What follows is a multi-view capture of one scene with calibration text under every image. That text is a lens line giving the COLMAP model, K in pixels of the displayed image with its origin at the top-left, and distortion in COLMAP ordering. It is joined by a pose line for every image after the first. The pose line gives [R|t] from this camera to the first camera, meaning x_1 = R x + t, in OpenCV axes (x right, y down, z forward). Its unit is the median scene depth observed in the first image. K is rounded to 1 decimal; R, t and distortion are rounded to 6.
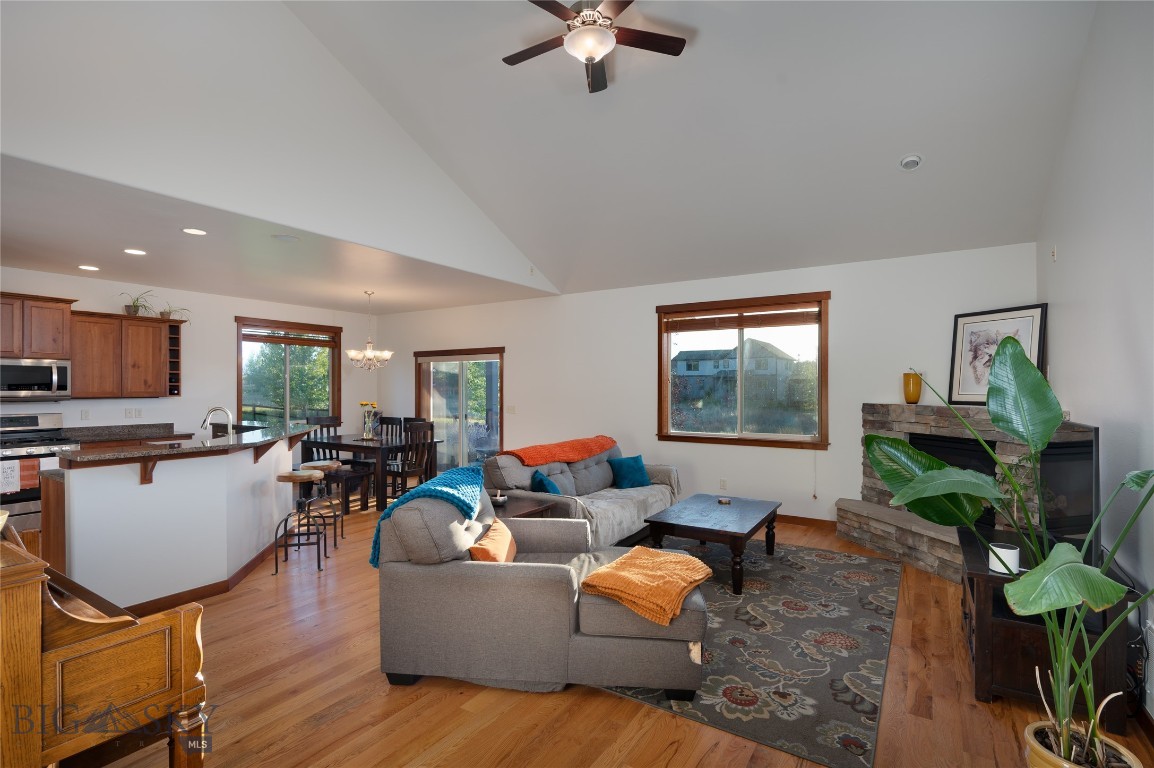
lens RADIAL K [[522.6, 0, 577.0], [0, 522.6, 384.0], [0, 0, 1]] dist [0.001834, 0.000199]
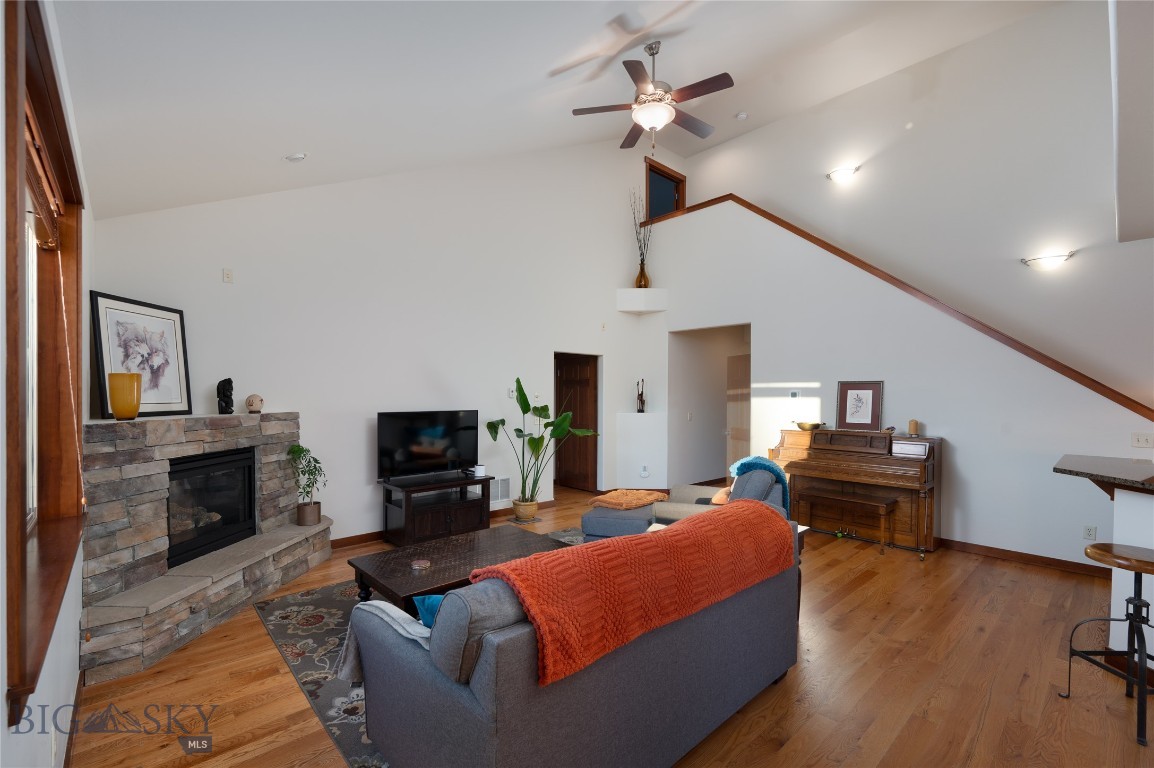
lens RADIAL K [[495.7, 0, 577.0], [0, 495.7, 384.0], [0, 0, 1]] dist [-0.000449, -0.000068]
pose [[-0.966854, 0.003784, 0.255302, -0.064131], [-0.003205, 0.999632, -0.026955, 0.007637], [-0.255310, -0.026880, -0.966485, 1.399804]]
